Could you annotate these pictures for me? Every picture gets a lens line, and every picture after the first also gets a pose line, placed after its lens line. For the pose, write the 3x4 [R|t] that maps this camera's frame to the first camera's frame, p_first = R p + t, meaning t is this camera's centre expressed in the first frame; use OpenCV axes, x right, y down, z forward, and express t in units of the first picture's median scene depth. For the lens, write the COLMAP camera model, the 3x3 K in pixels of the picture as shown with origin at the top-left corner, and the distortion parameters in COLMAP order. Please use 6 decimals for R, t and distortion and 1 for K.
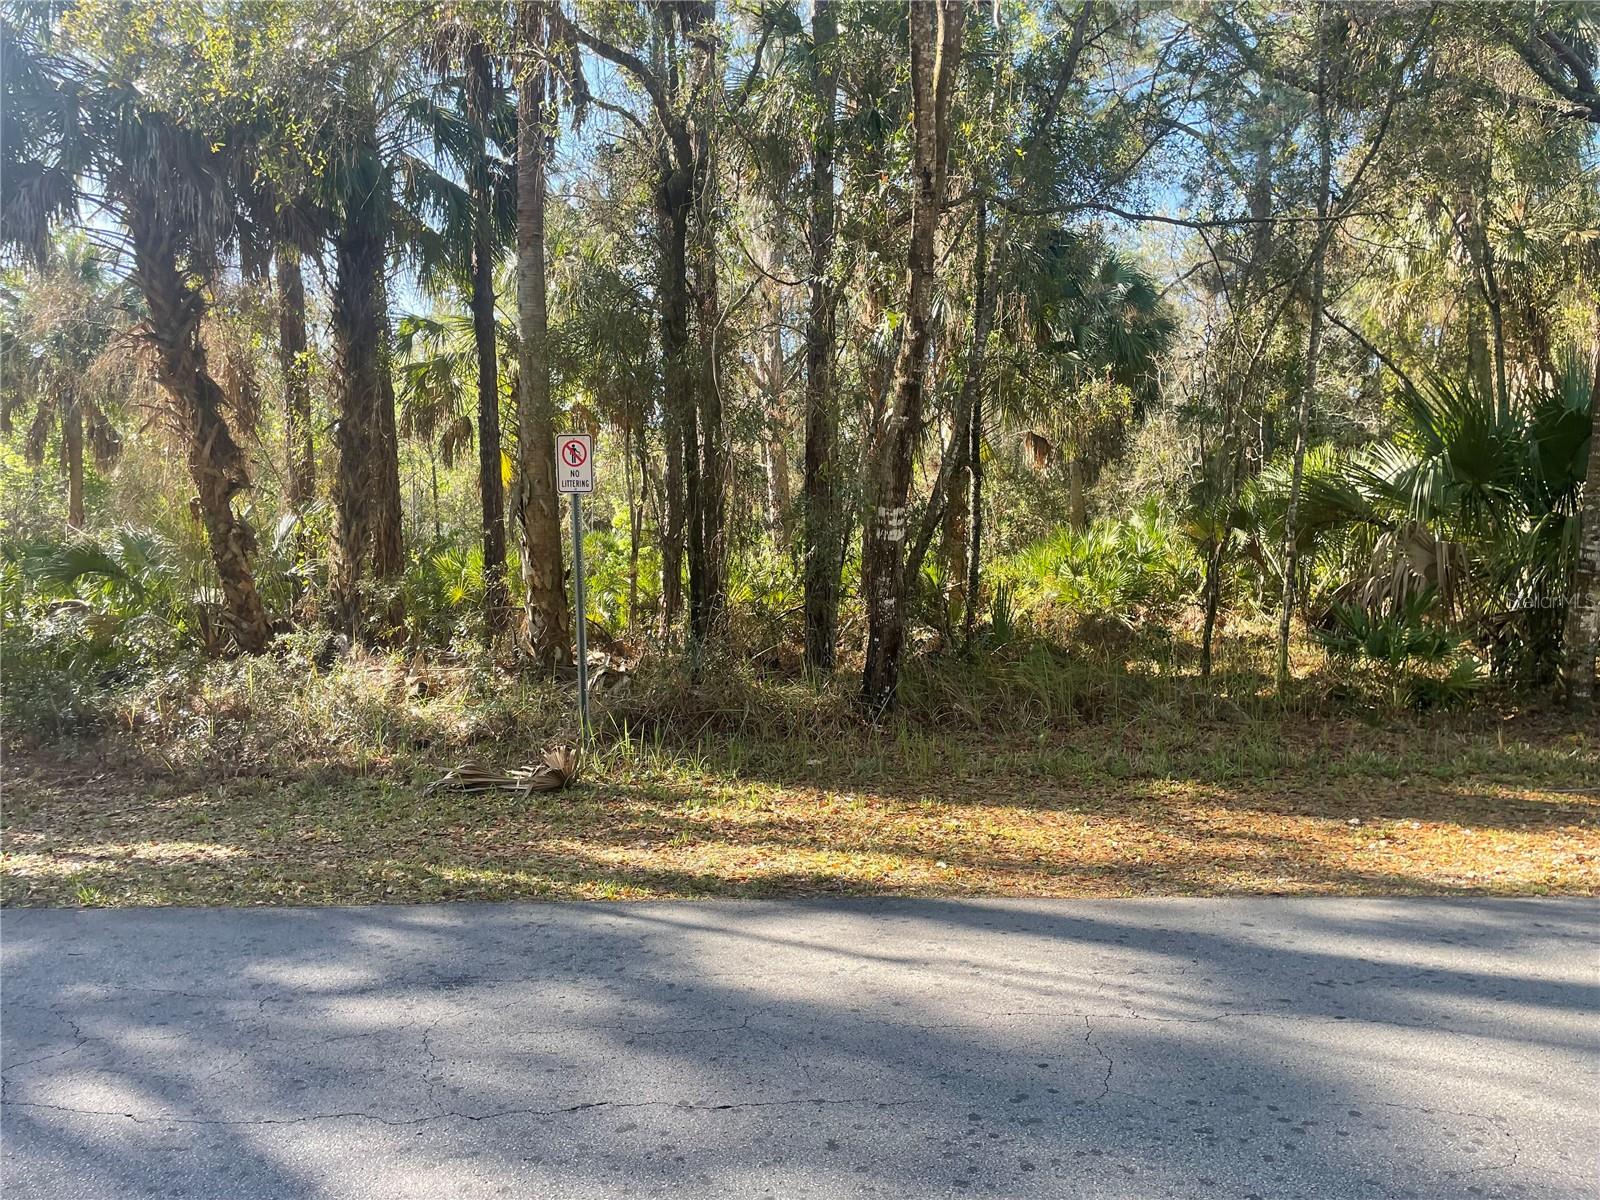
lens RADIAL K [[1227.7, 0, 800.0], [0, 1227.7, 600.0], [0, 0, 1]] dist [0.088845, -0.120558]
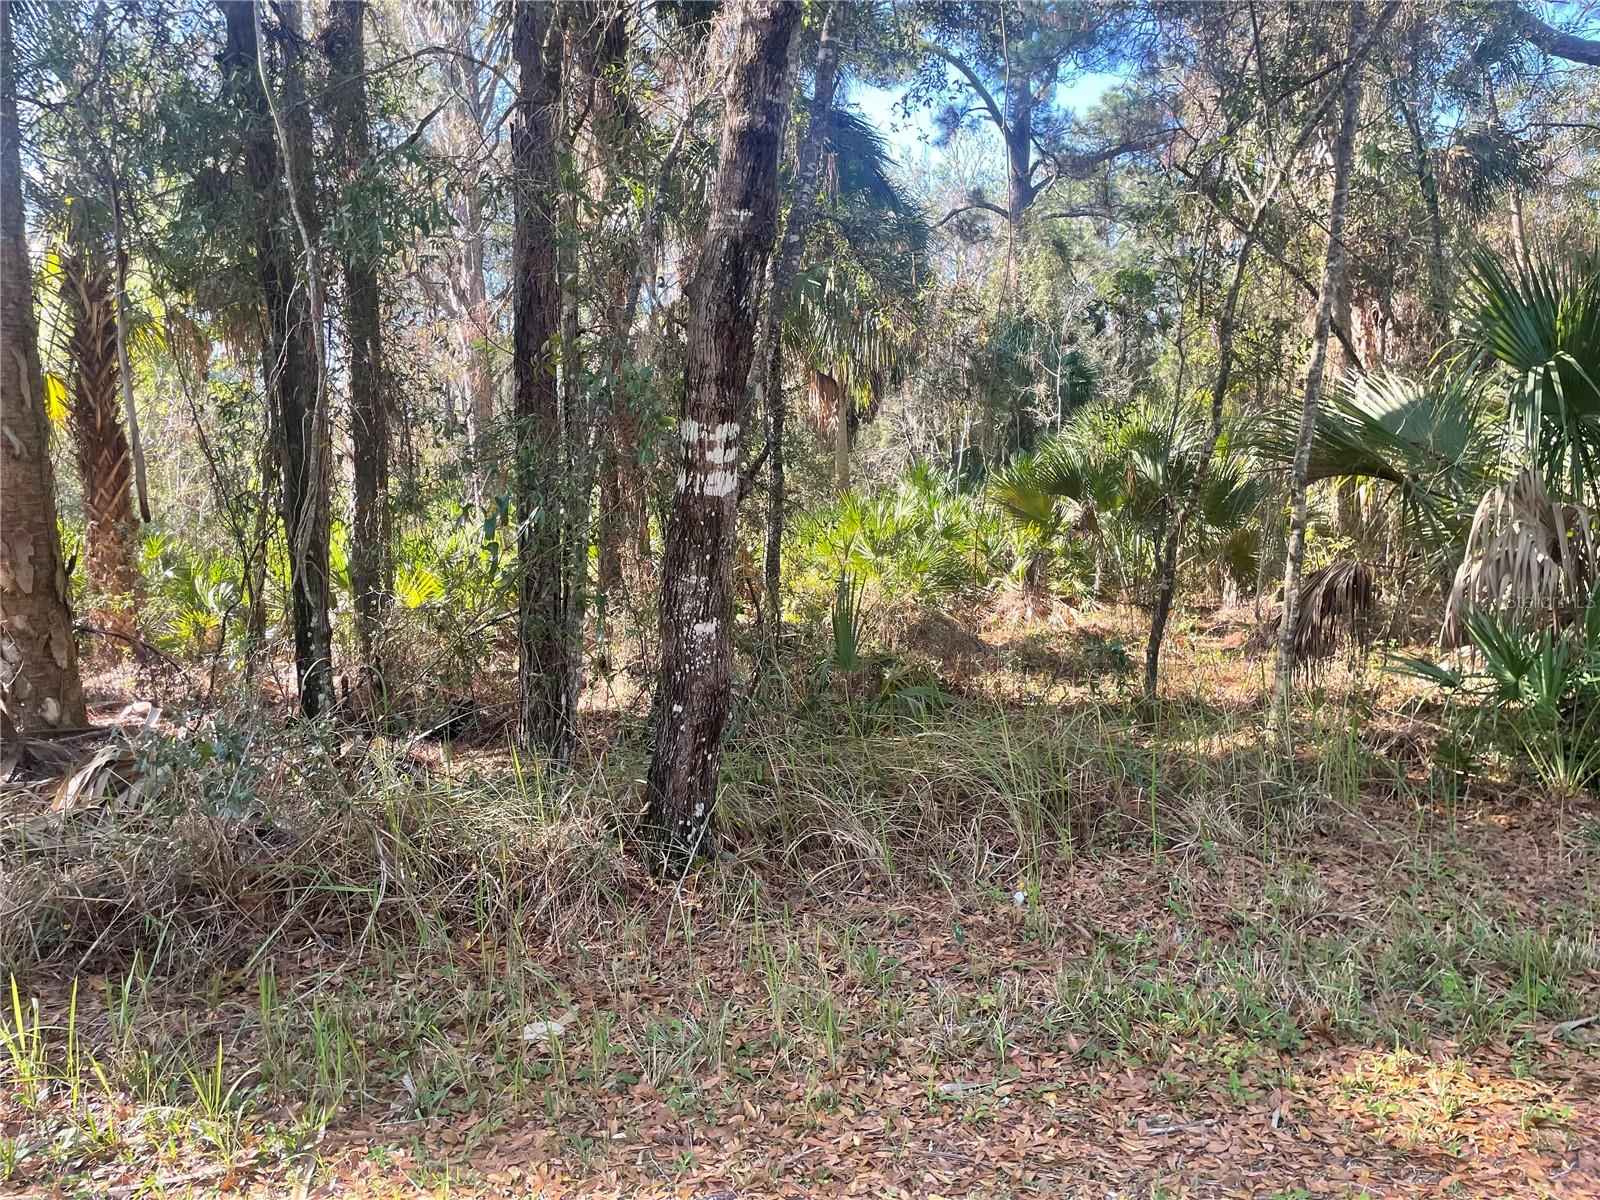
lens RADIAL K [[1227.7, 0, 800.0], [0, 1227.7, 600.0], [0, 0, 1]] dist [0.088845, -0.120558]
pose [[0.974158, -0.015853, 0.225312, 0.002978], [0.011448, 0.999717, 0.020843, -0.018148], [-0.225579, -0.017725, 0.974064, 0.528646]]
